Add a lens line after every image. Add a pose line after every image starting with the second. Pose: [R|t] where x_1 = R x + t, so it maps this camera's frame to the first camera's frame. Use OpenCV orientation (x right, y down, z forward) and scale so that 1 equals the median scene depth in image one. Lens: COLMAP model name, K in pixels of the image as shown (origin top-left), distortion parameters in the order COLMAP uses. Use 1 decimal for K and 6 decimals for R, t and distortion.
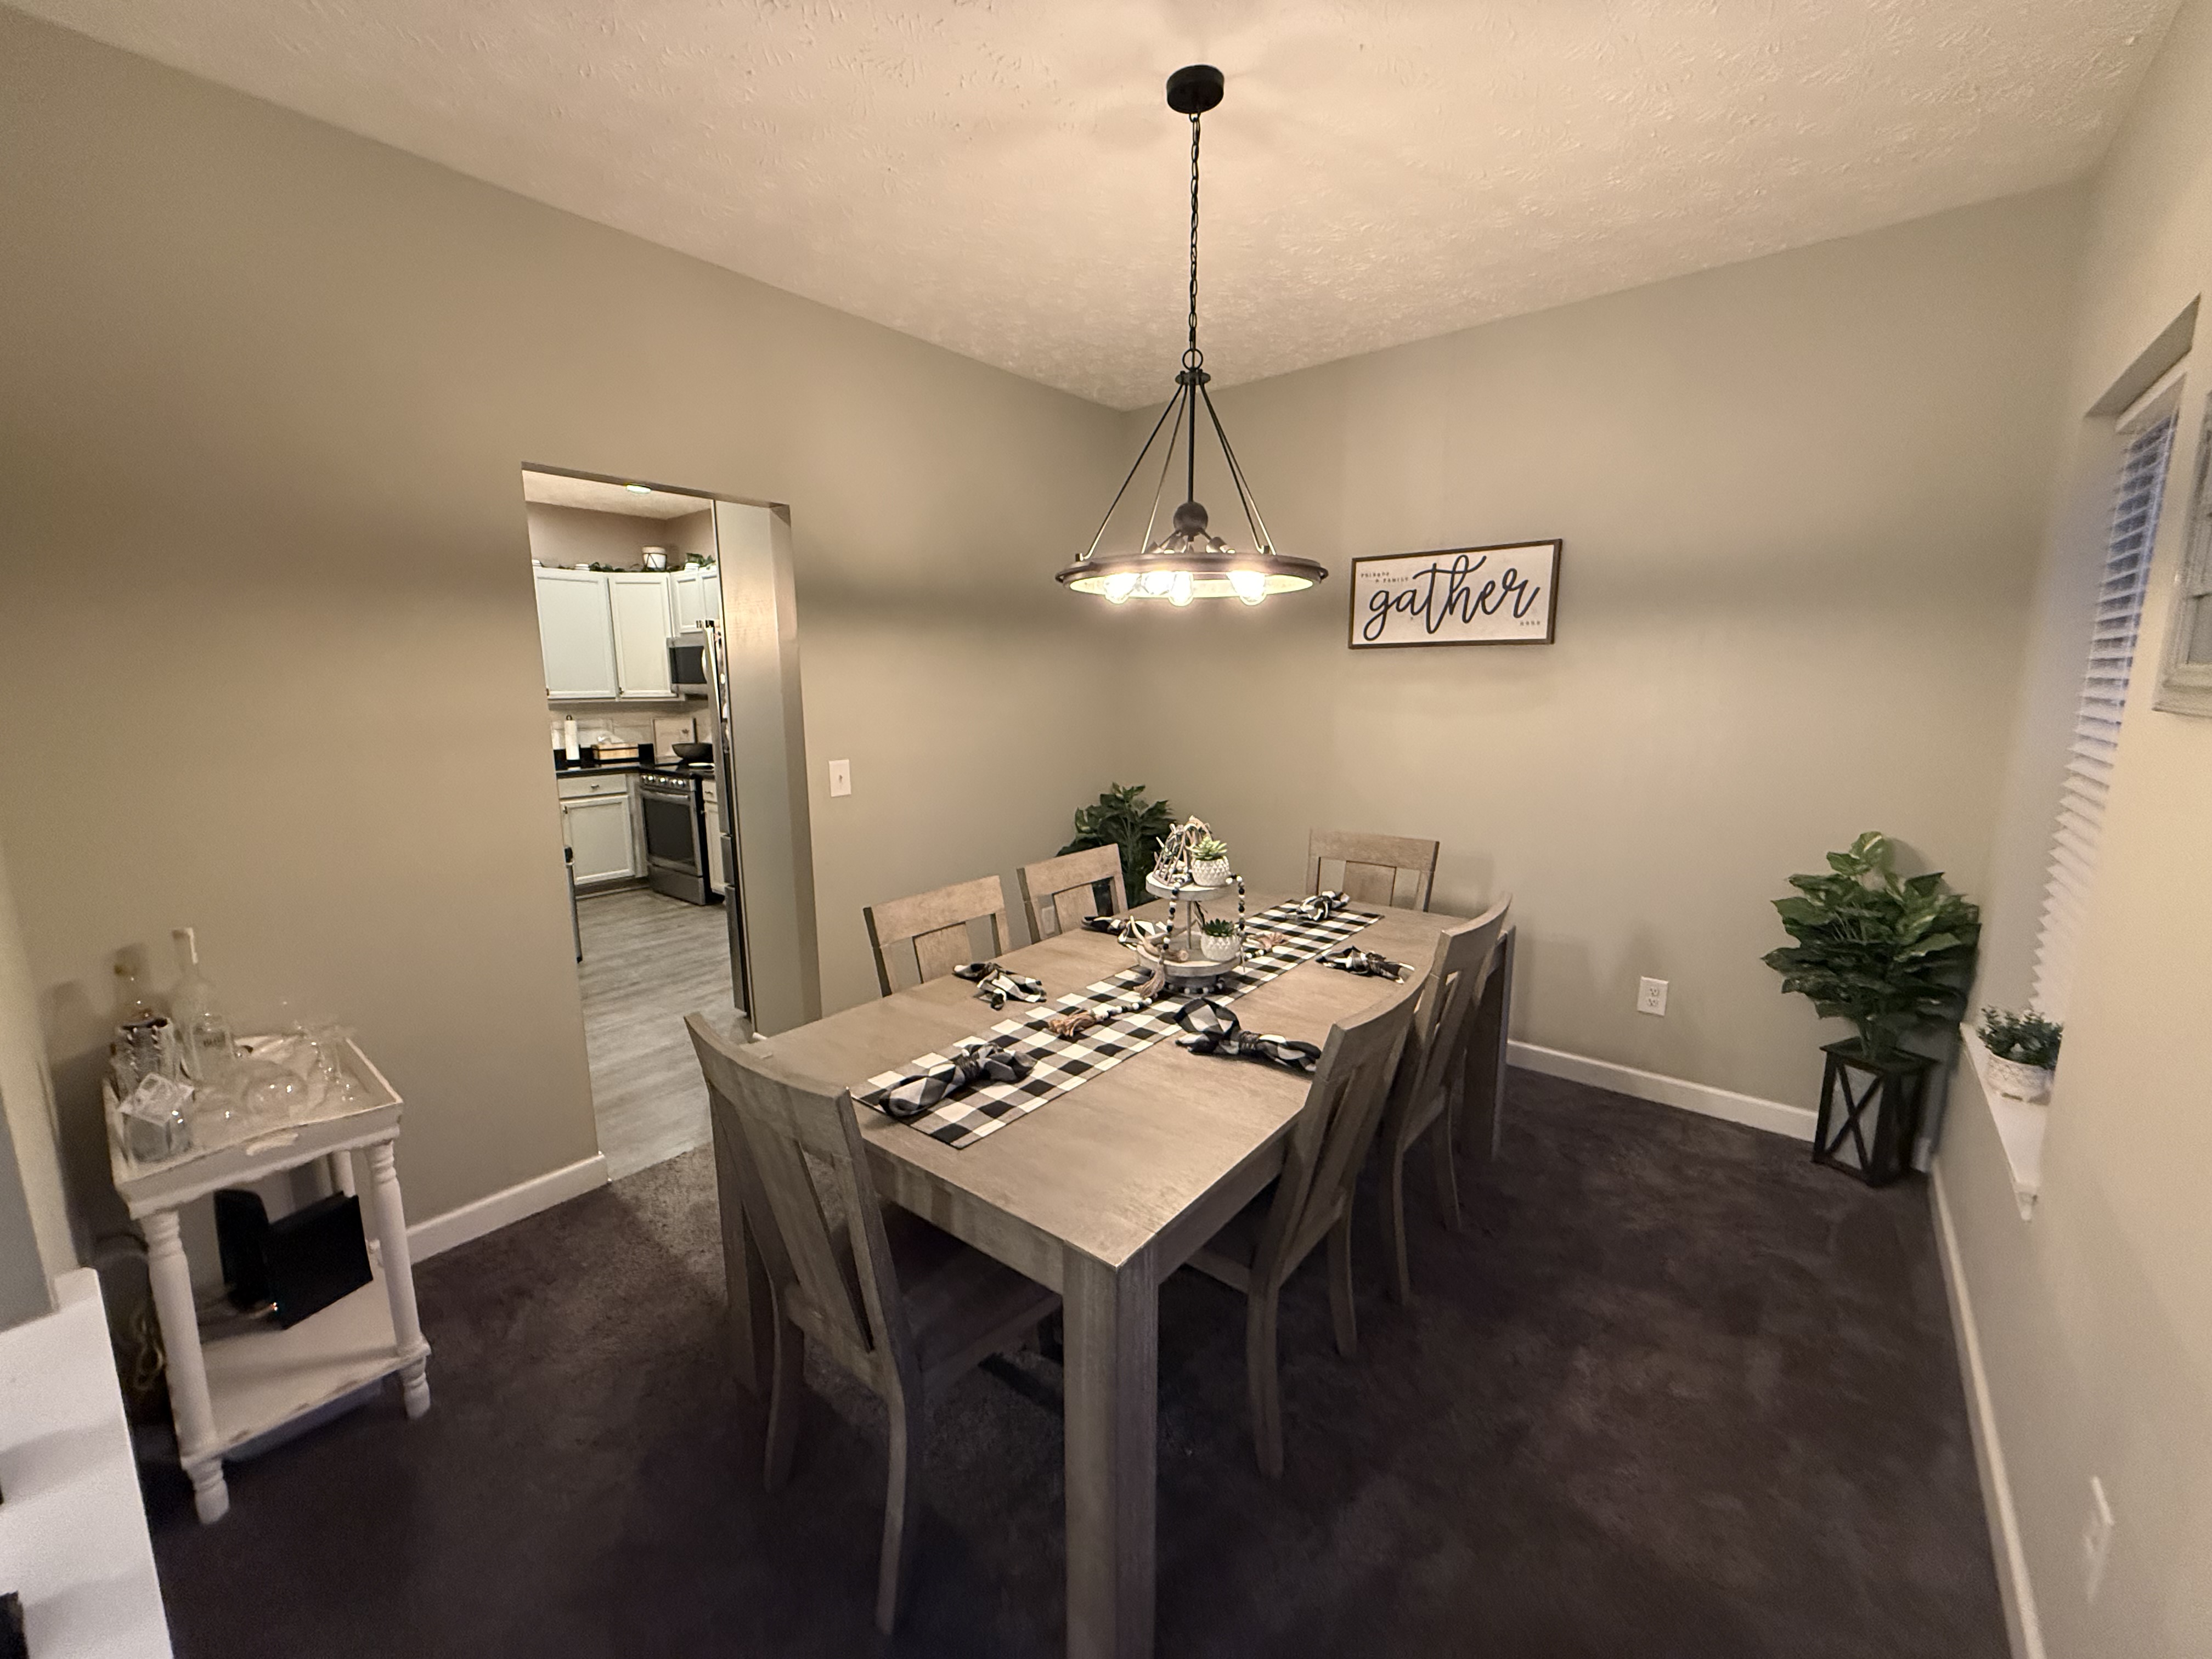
lens RADIAL K [[879.8, 0, 1106.0], [0, 879.8, 829.5], [0, 0, 1]] dist [-0.000529, 0.000097]
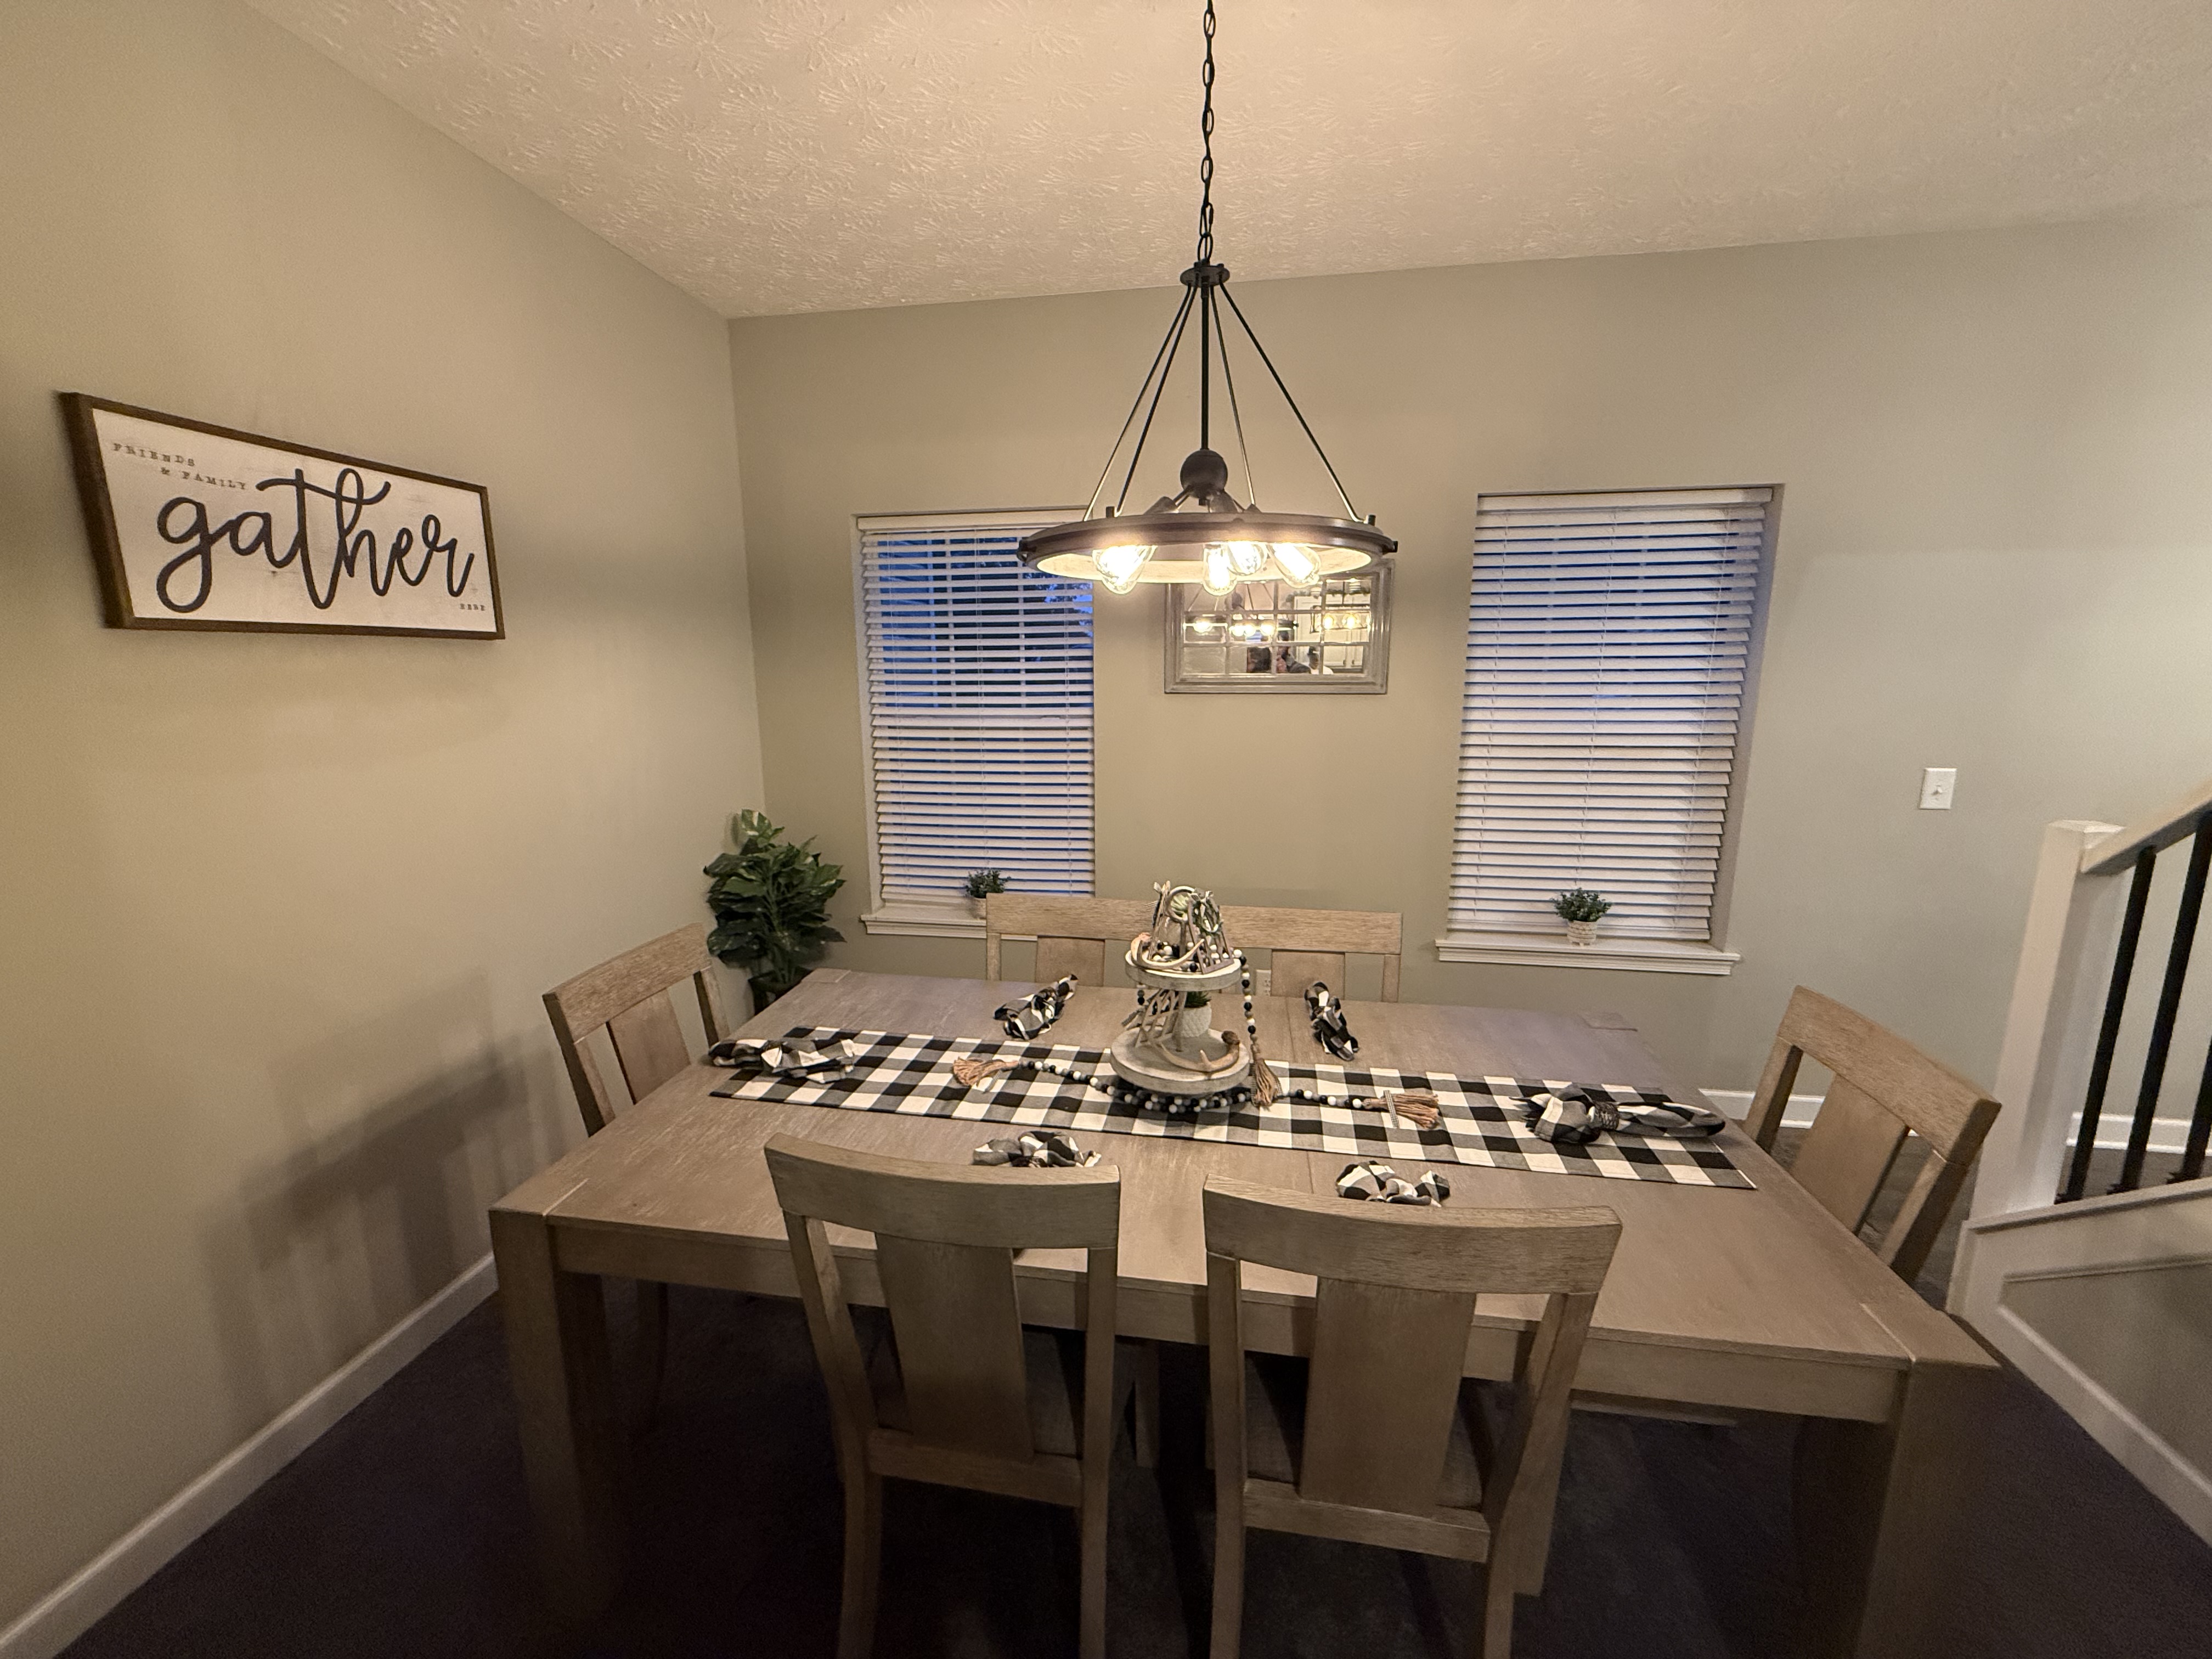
lens RADIAL K [[879.8, 0, 1106.0], [0, 879.8, 829.5], [0, 0, 1]] dist [-0.000529, 0.000097]
pose [[-0.491736, -0.155186, 0.856804, -0.326735], [0.151959, 0.953596, 0.259930, -0.167728], [-0.857382, 0.258016, -0.445335, 0.891990]]
